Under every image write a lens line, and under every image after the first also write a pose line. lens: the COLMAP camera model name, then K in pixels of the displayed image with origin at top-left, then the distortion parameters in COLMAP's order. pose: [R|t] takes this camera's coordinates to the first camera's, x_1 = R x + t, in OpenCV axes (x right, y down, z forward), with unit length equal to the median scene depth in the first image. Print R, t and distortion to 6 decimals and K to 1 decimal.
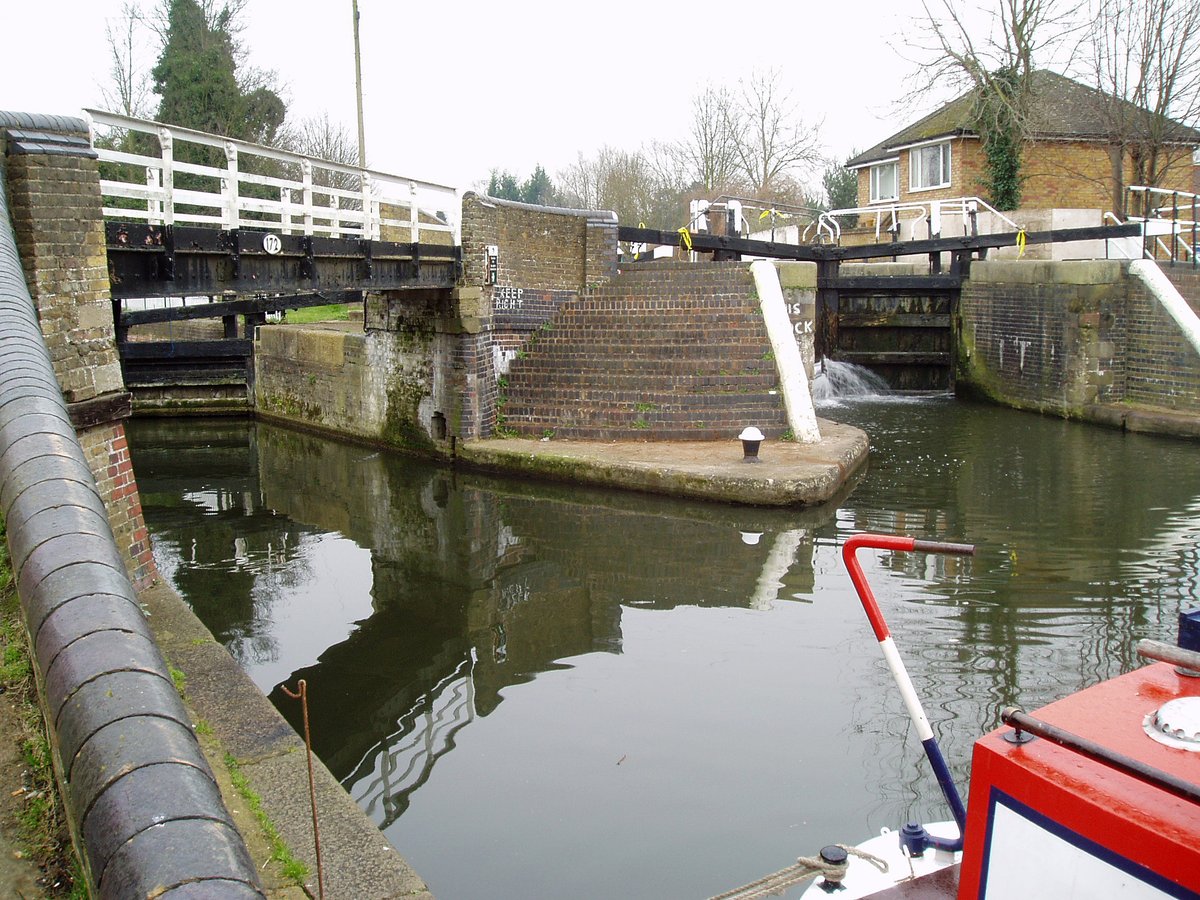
lens RADIAL K [[1226.7, 0, 600.0], [0, 1226.7, 450.0], [0, 0, 1]] dist [-0.134948, 0.067858]
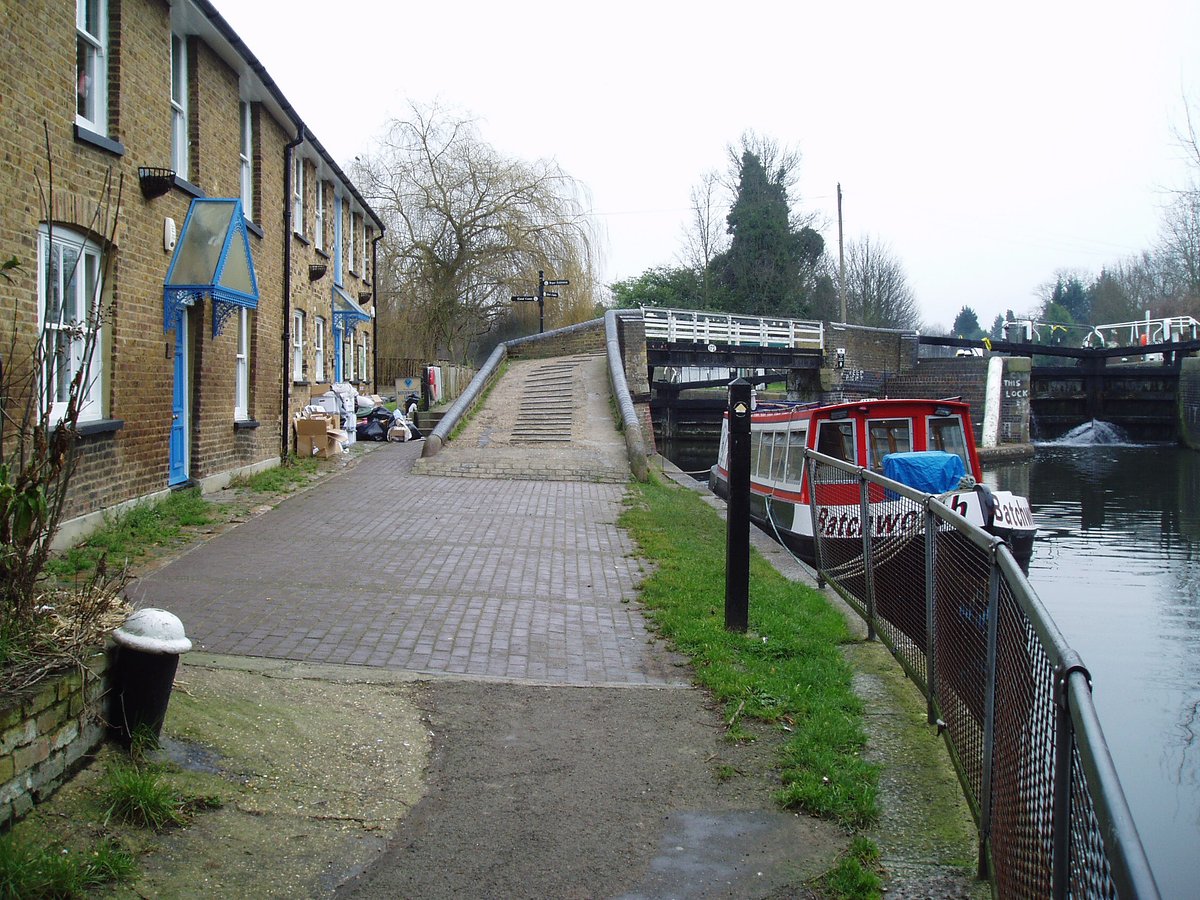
lens RADIAL K [[1226.7, 0, 600.0], [0, 1226.7, 450.0], [0, 0, 1]] dist [-0.134948, 0.067858]
pose [[0.889287, 0.032521, -0.456192, 0.331170], [-0.069259, 0.995541, -0.064041, 0.107525], [0.452075, 0.088546, 0.887574, -0.656974]]
